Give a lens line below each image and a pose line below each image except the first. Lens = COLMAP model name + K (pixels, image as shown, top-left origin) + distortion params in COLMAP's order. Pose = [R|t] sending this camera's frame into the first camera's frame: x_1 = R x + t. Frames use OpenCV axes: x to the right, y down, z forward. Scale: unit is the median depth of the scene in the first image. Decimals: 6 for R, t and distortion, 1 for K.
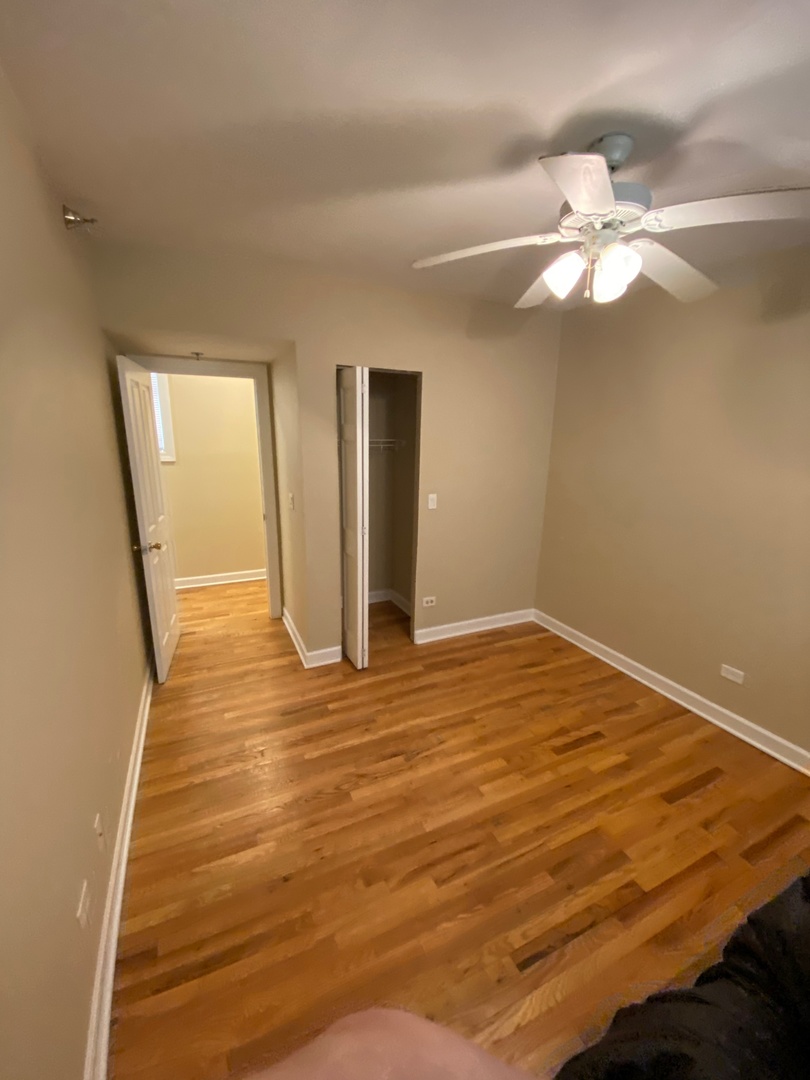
lens RADIAL K [[435.9, 0, 408.0], [0, 435.9, 540.6], [0, 0, 1]] dist [-0.000966, -0.005796]
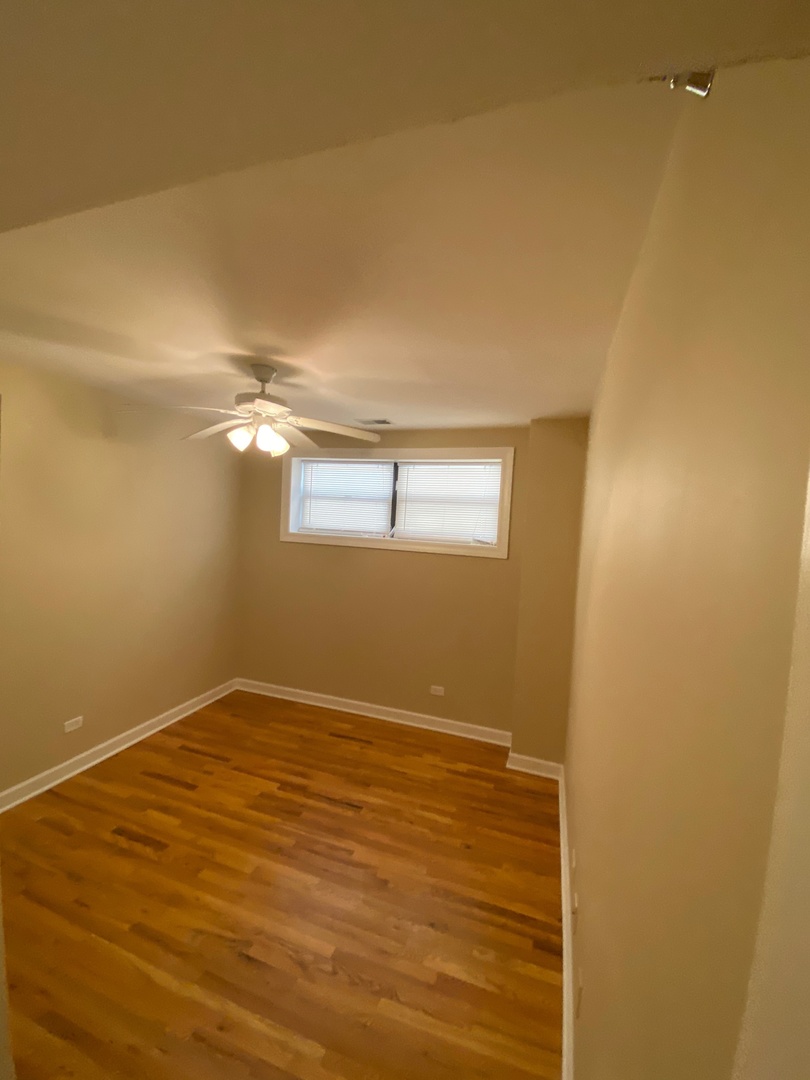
lens RADIAL K [[435.9, 0, 406.7], [0, 435.9, 538.9], [0, 0, 1]] dist [-0.000966, -0.005796]
pose [[-0.710598, -0.086369, 0.698277, -0.753878], [0.108741, 0.967032, 0.230271, -0.395833], [-0.695144, 0.239562, -0.677779, 1.252252]]
